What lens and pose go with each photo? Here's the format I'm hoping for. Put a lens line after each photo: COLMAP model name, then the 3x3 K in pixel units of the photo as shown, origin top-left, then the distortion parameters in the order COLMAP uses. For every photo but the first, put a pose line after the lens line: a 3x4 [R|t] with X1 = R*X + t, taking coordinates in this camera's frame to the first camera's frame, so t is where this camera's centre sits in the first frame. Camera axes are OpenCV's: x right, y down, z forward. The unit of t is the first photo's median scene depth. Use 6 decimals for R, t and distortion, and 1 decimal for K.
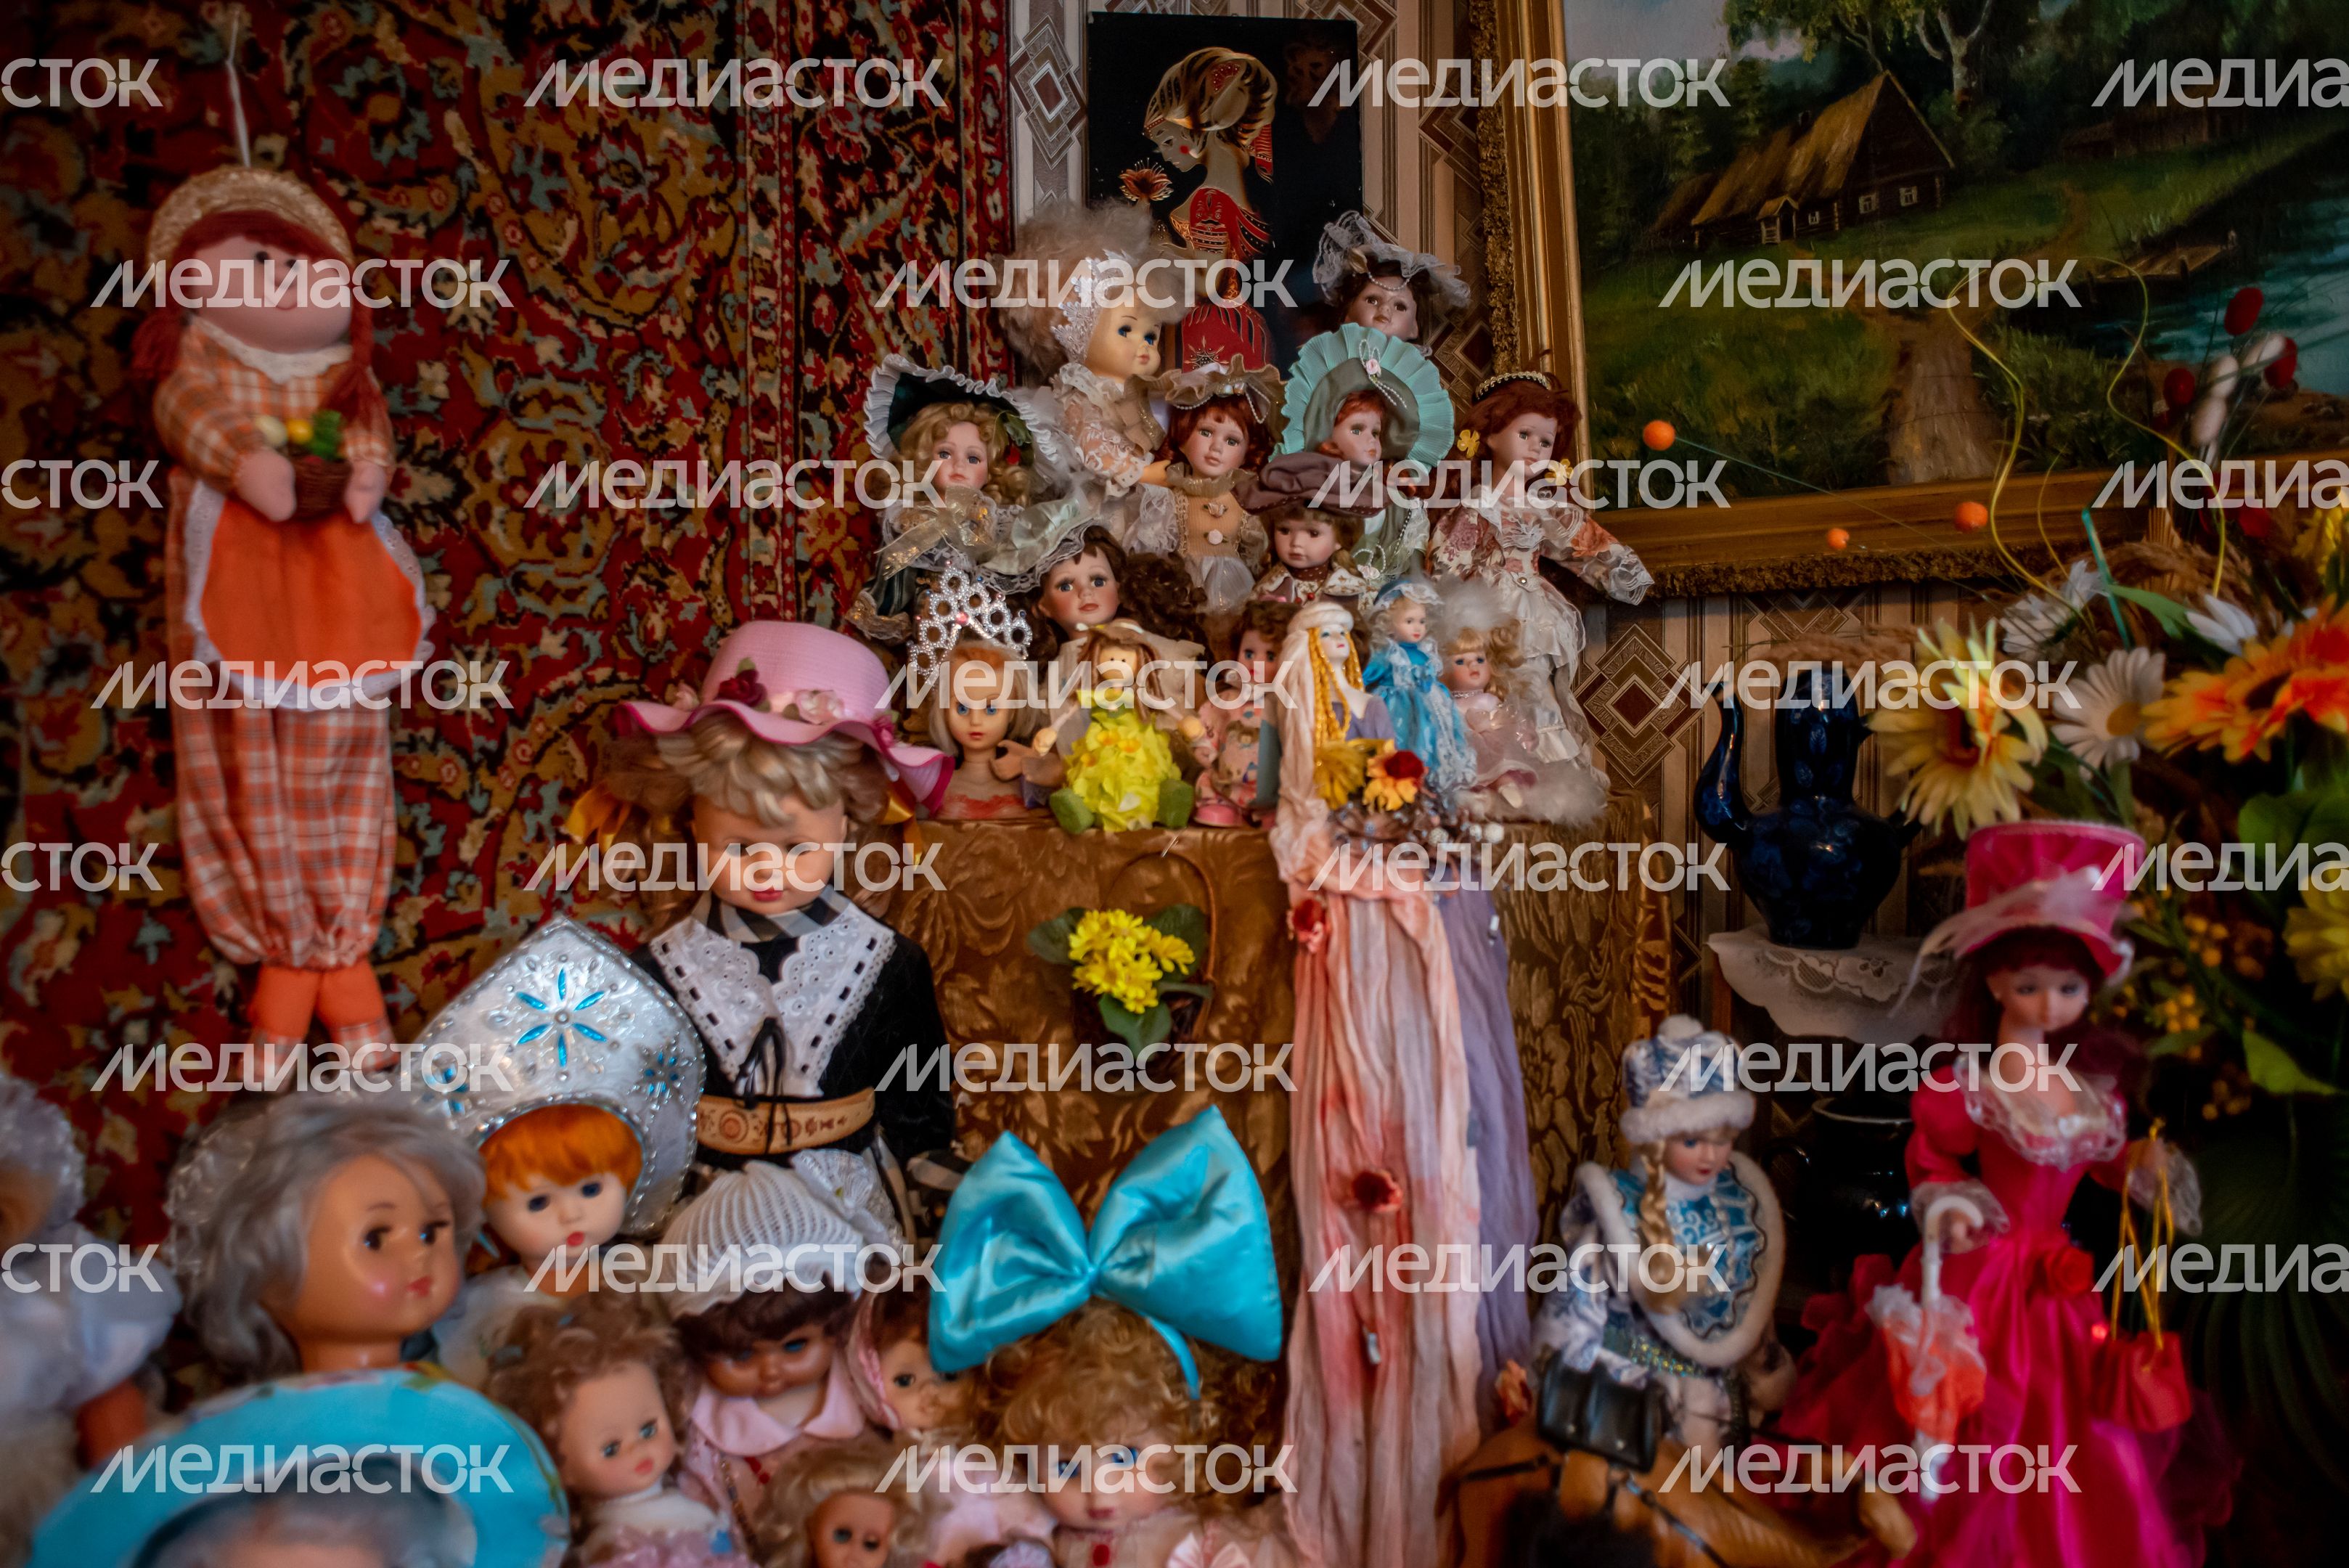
lens RADIAL K [[1580.2, 0, 1174.5], [0, 1580.2, 784.0], [0, 0, 1]] dist [-0.094669, 0.077217]
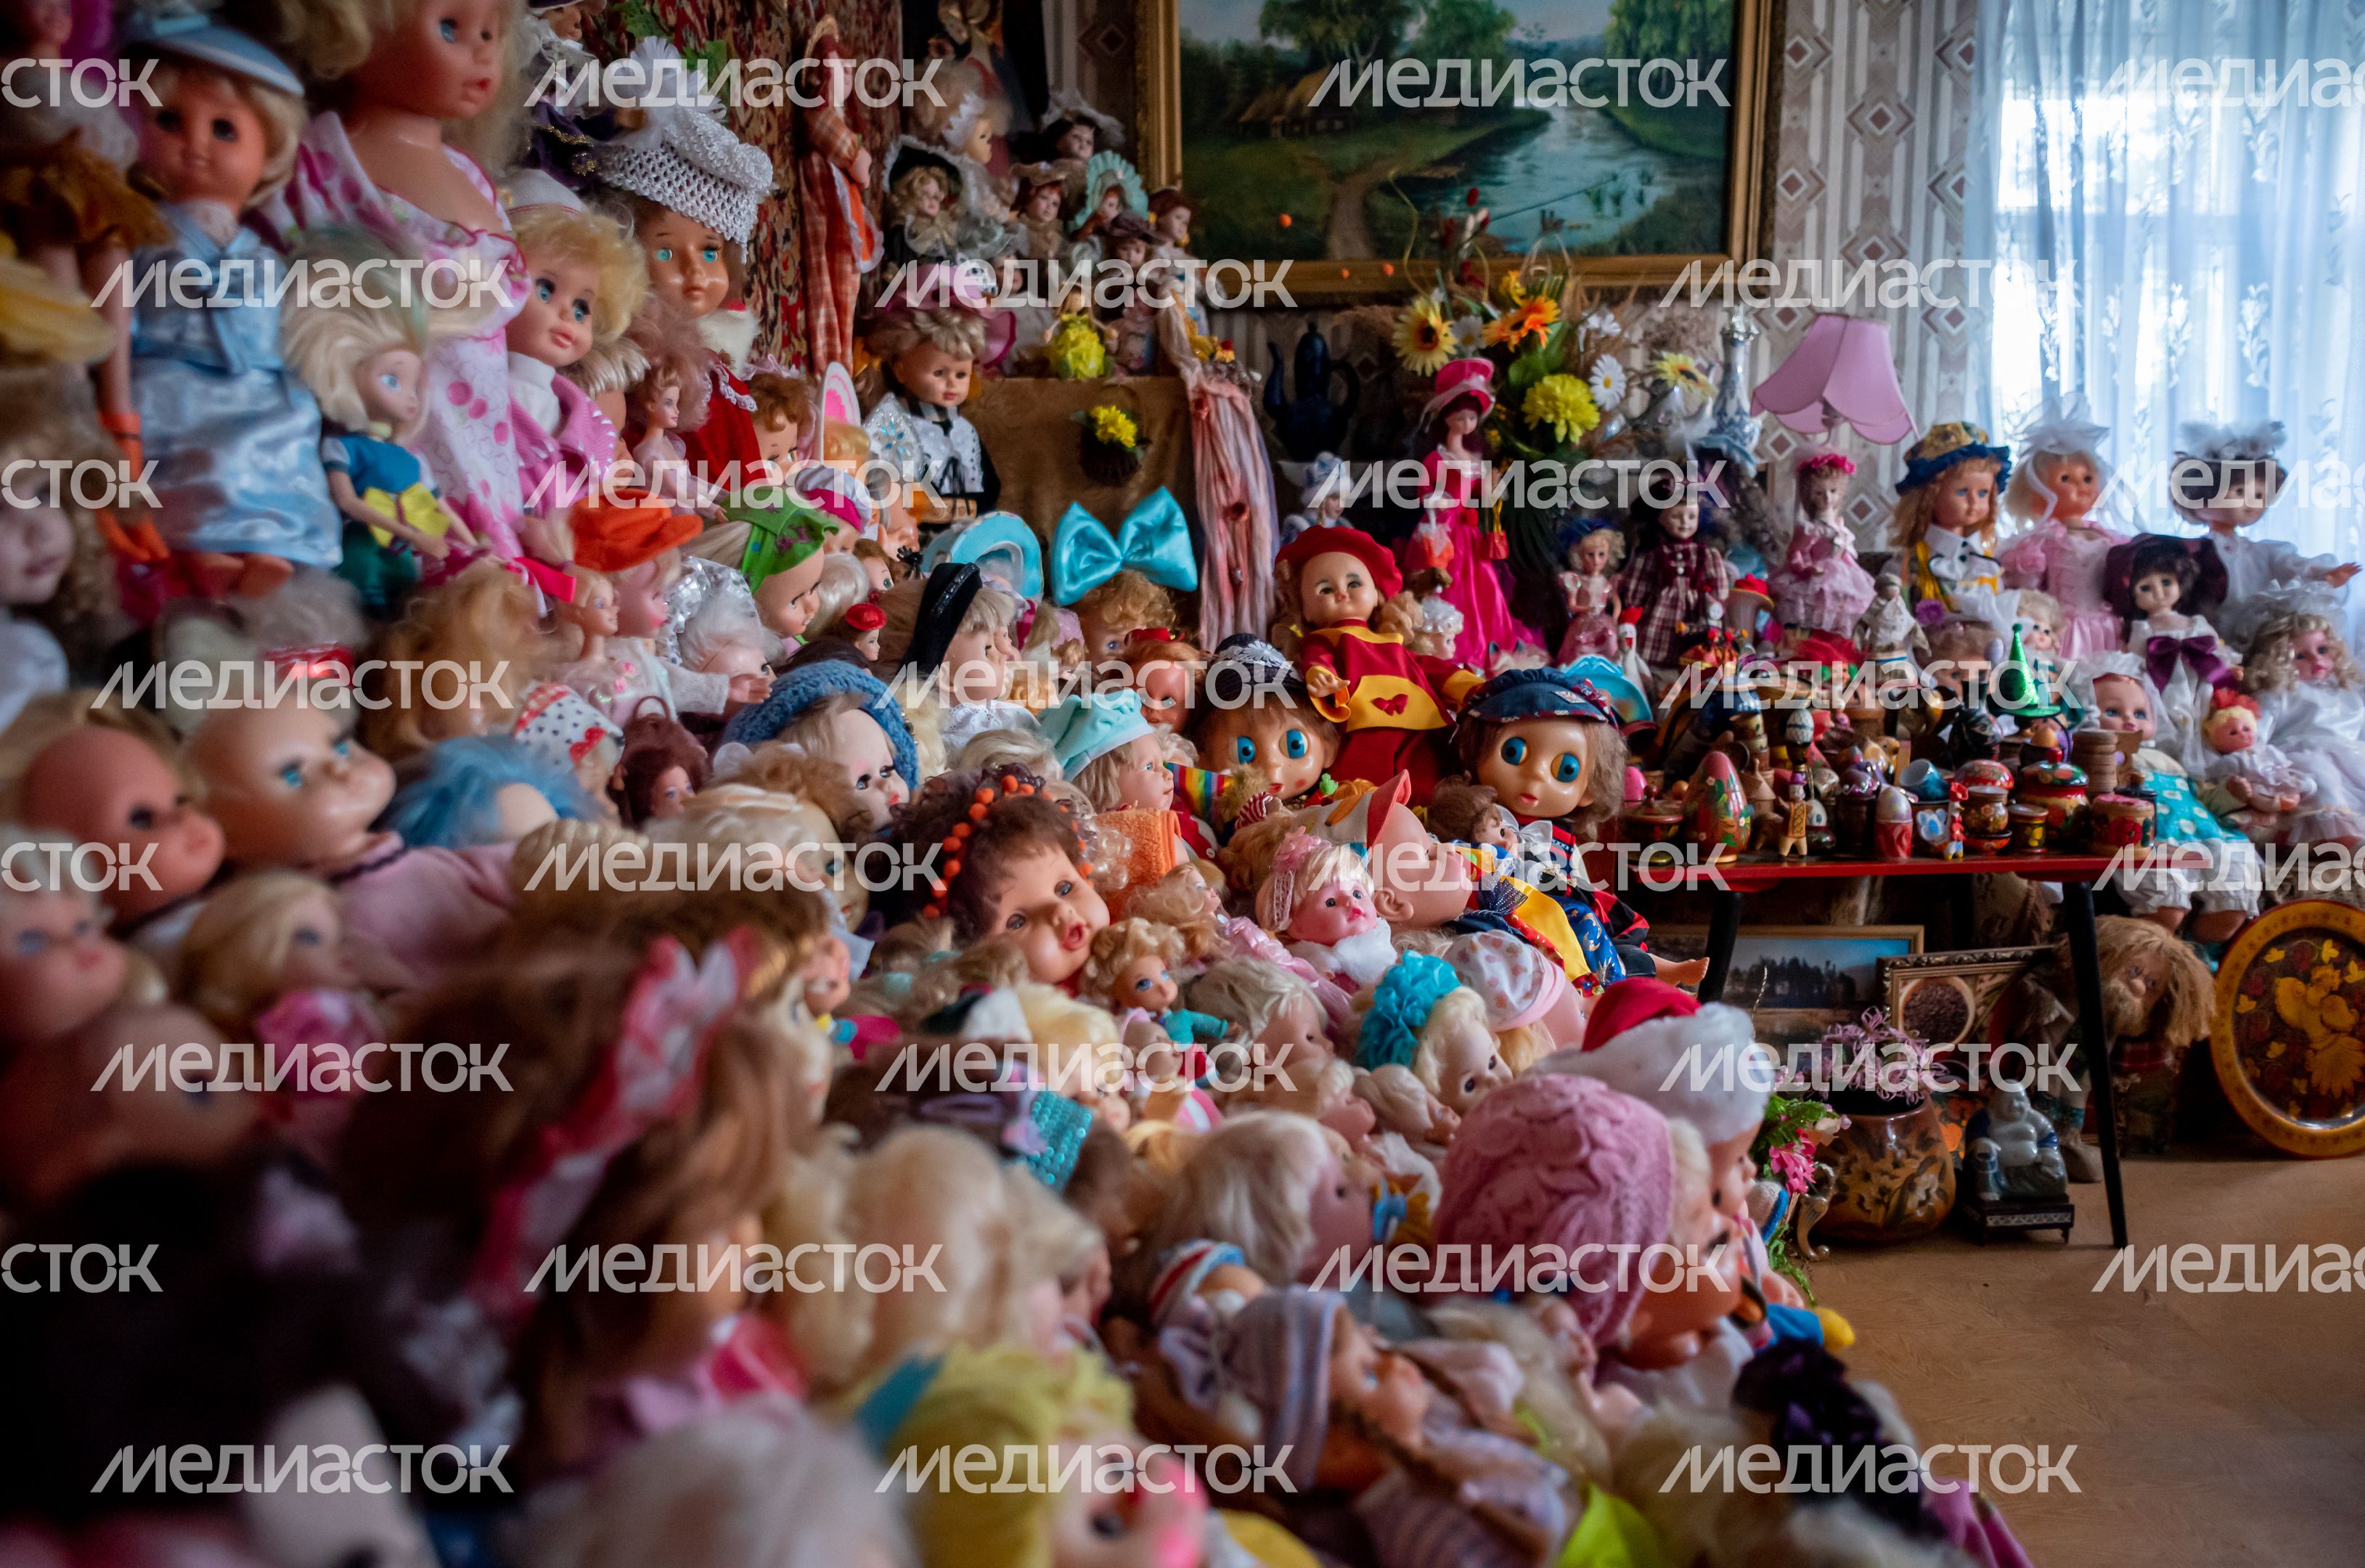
lens RADIAL K [[1653.7, 0, 1182.5], [0, 1653.7, 784.0], [0, 0, 1]] dist [-0.091593, 0.079138]
pose [[0.832905, -0.071827, 0.548735, -1.179116], [0.024440, 0.995348, 0.093190, 0.368626], [-0.552876, -0.064207, 0.830786, -0.966369]]
